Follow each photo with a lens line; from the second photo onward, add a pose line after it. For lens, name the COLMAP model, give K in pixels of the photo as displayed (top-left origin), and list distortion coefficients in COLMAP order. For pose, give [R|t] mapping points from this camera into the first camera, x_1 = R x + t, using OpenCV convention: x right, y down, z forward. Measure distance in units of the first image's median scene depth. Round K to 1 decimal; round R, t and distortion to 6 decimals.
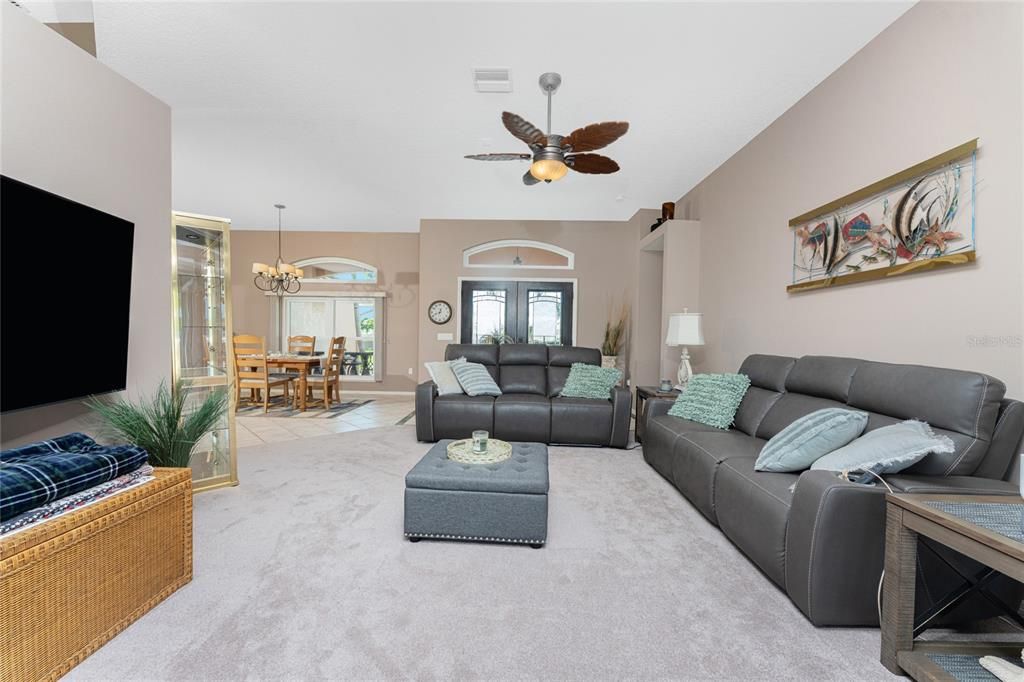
lens RADIAL K [[416.3, 0, 510.8], [0, 416.3, 341.4], [0, 0, 1]] dist [-0.016850, -0.000546]
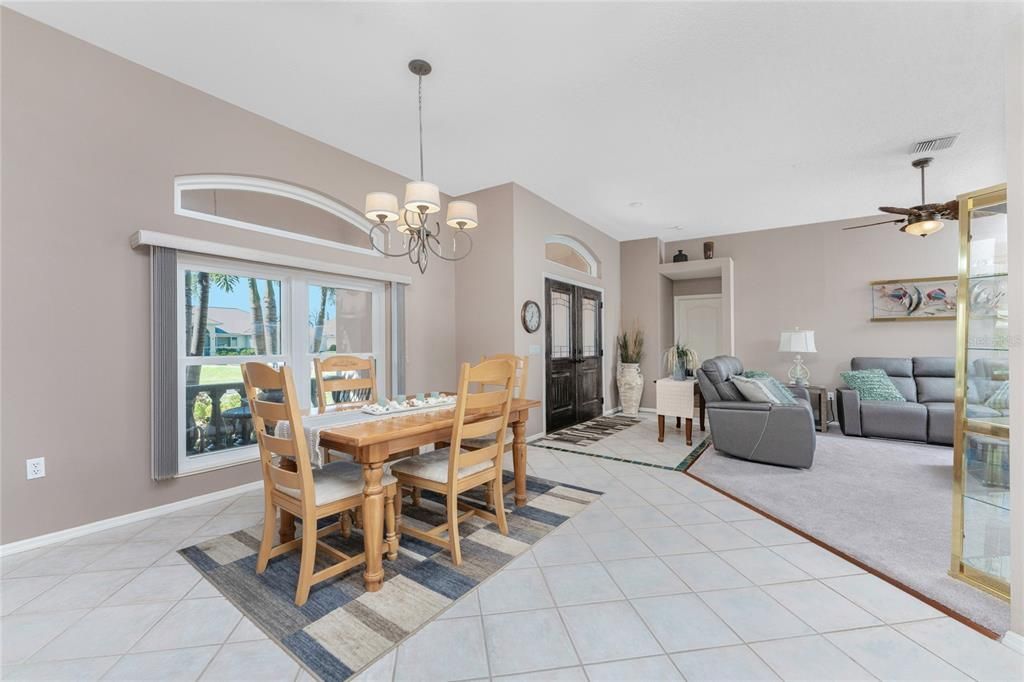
lens RADIAL K [[416.3, 0, 511.1], [0, 416.3, 343.7], [0, 0, 1]] dist [-0.016850, -0.000546]
pose [[0.565401, -0.009850, 0.824758, -1.907969], [0.013981, 0.999899, 0.002357, -0.057959], [-0.824698, 0.010198, 0.565481, 1.466751]]
